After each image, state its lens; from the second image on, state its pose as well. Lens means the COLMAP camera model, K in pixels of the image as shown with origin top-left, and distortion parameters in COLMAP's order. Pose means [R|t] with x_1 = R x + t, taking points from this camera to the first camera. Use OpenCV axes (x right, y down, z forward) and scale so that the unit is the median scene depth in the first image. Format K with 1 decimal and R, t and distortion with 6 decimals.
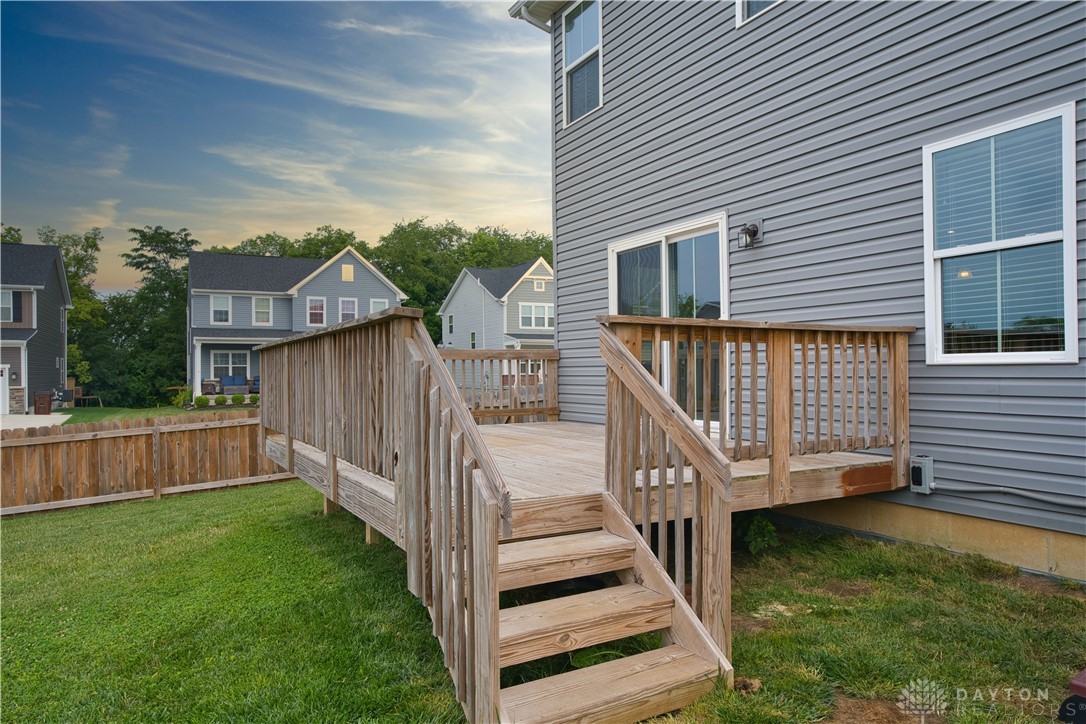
lens RADIAL K [[710.2, 0, 536.6], [0, 710.2, 363.0], [0, 0, 1]] dist [0.004003, 0.009757]
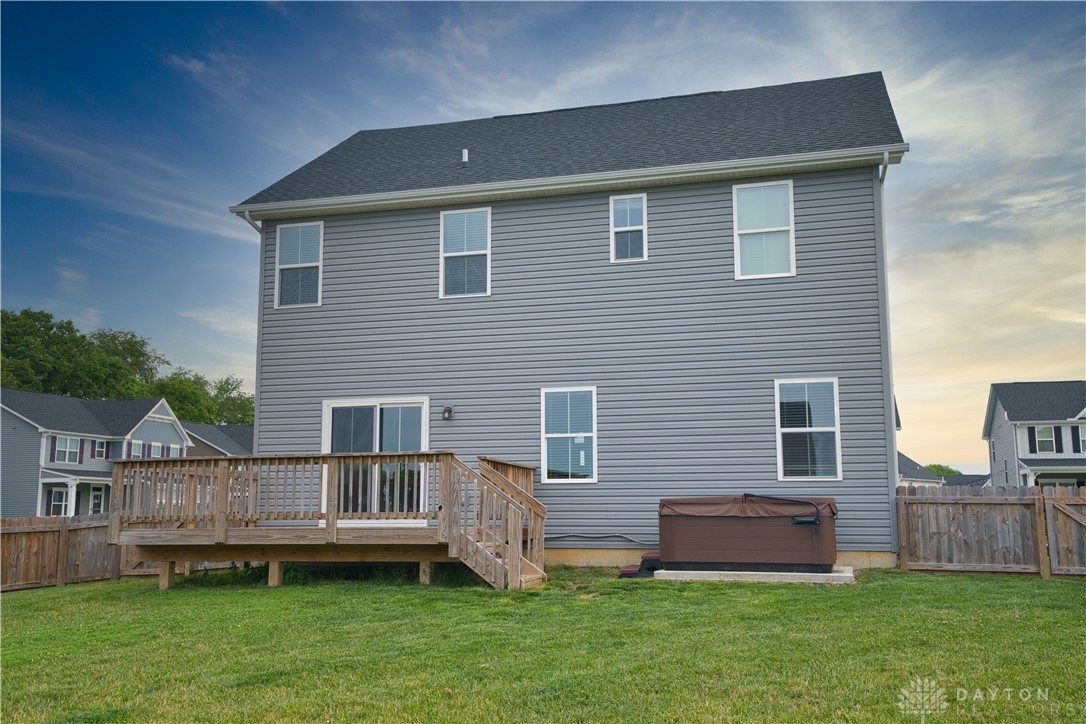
lens RADIAL K [[1026.7, 0, 537.7], [0, 1026.7, 365.6], [0, 0, 1]] dist [0.061051, 0.000000]
pose [[0.698077, 0.117192, 0.706367, -1.335488], [-0.013217, 0.988456, -0.150930, 0.091736], [-0.715900, 0.096025, 0.691568, -0.952328]]
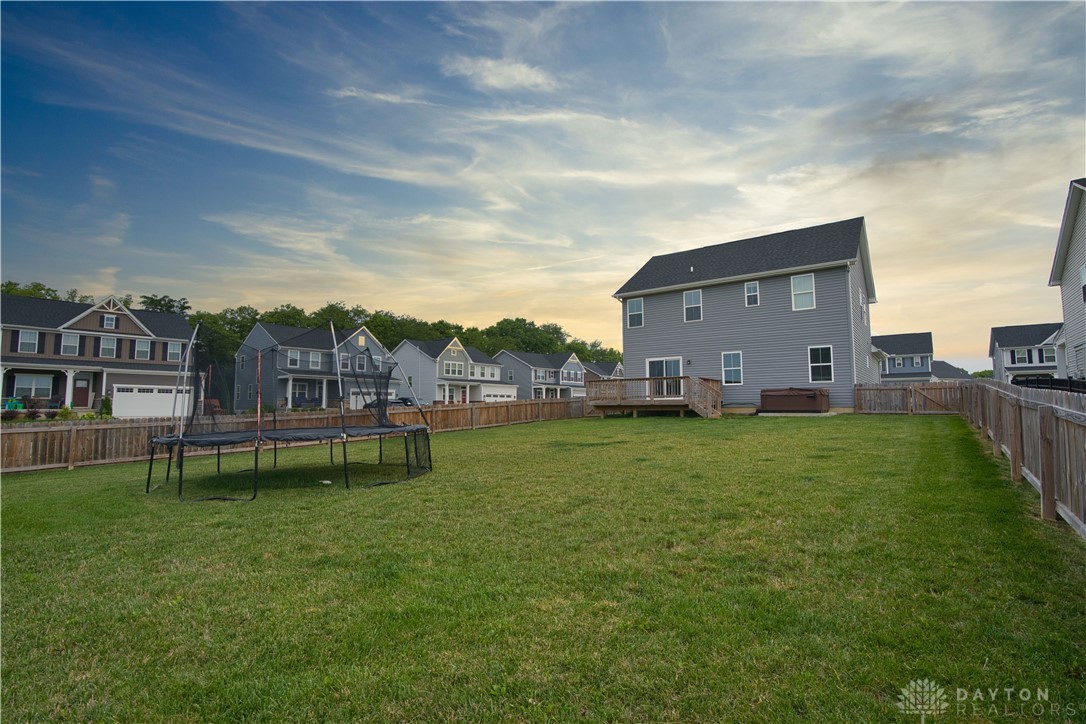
lens RADIAL K [[497.0, 0, 542.4], [0, 497.0, 362.8], [0, 0, 1]] dist [-0.054626, 0.002509]
pose [[0.919750, 0.044227, 0.390004, -2.031022], [-0.013200, 0.996555, -0.081883, 0.138205], [-0.392282, 0.070164, 0.917165, -1.864412]]
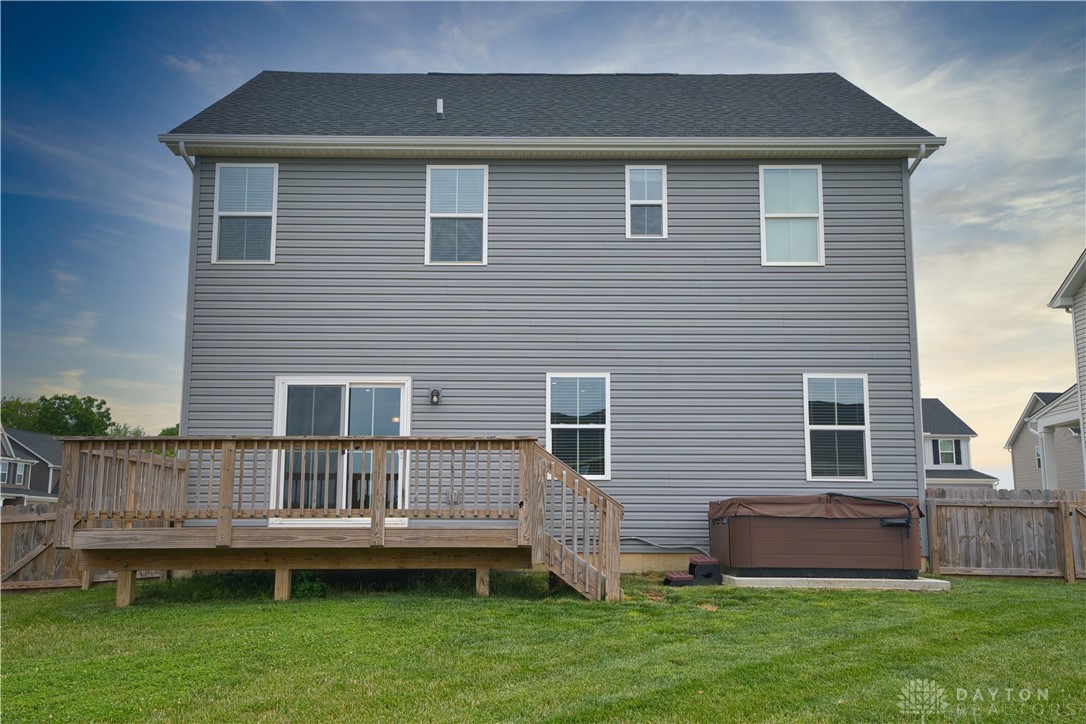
lens RADIAL K [[1026.7, 0, 540.7], [0, 1026.7, 365.4], [0, 0, 1]] dist [0.061051, 0.000000]
pose [[0.481171, 0.149253, 0.863828, -1.480621], [-0.017495, 0.986838, -0.160762, 0.110139], [-0.876452, 0.062242, 0.477449, -0.292190]]
